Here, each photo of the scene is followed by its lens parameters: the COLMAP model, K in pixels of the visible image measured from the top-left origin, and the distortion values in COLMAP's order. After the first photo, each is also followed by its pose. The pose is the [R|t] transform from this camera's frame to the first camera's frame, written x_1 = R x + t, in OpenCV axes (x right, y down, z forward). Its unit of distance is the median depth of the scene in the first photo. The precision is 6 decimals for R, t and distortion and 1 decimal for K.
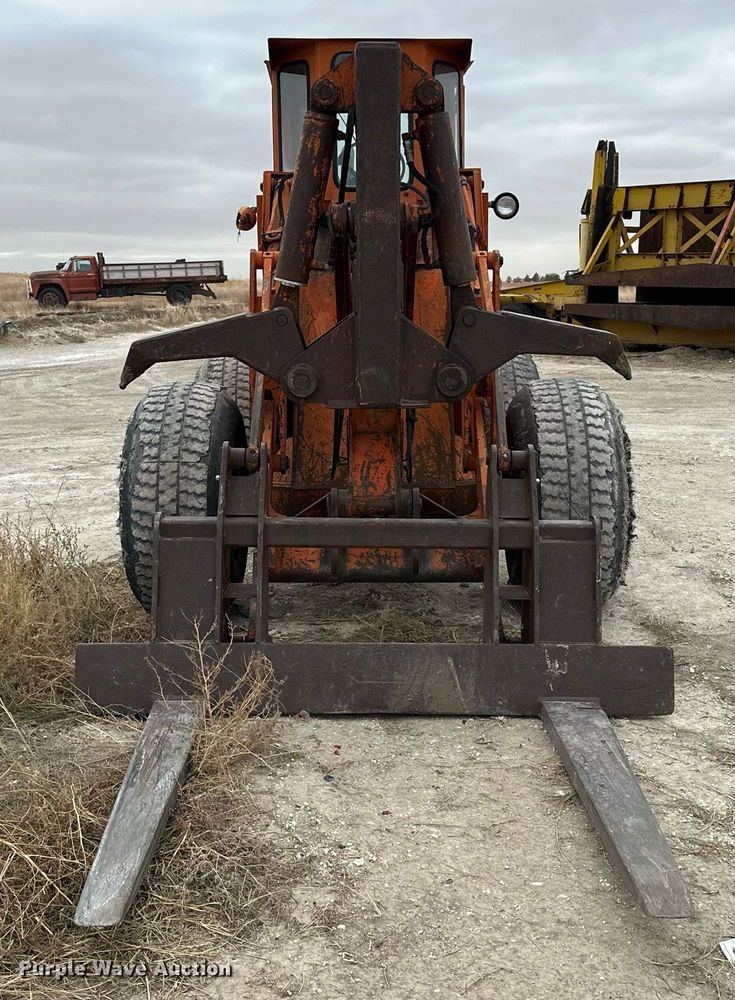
lens RADIAL K [[1128.2, 0, 395.0], [0, 1128.2, 494.5], [0, 0, 1]] dist [0.098801, -0.026657]
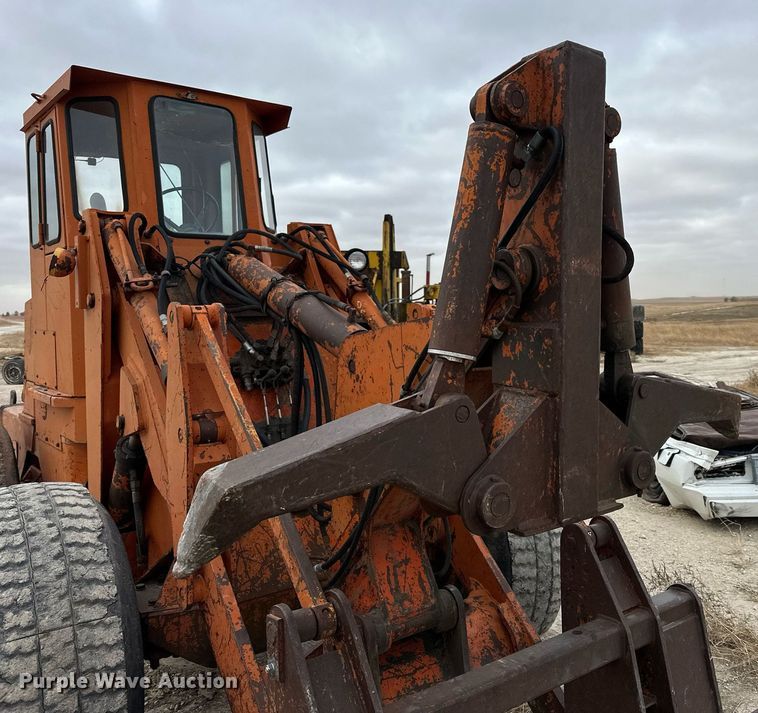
lens RADIAL K [[721.4, 0, 523.8], [0, 721.4, 318.5], [0, 0, 1]] dist [0.001537, -0.015473]
pose [[0.755616, -0.012906, 0.654888, -0.262473], [0.128839, 0.983203, -0.129279, -0.114045], [-0.642219, 0.182061, 0.744586, 0.498106]]
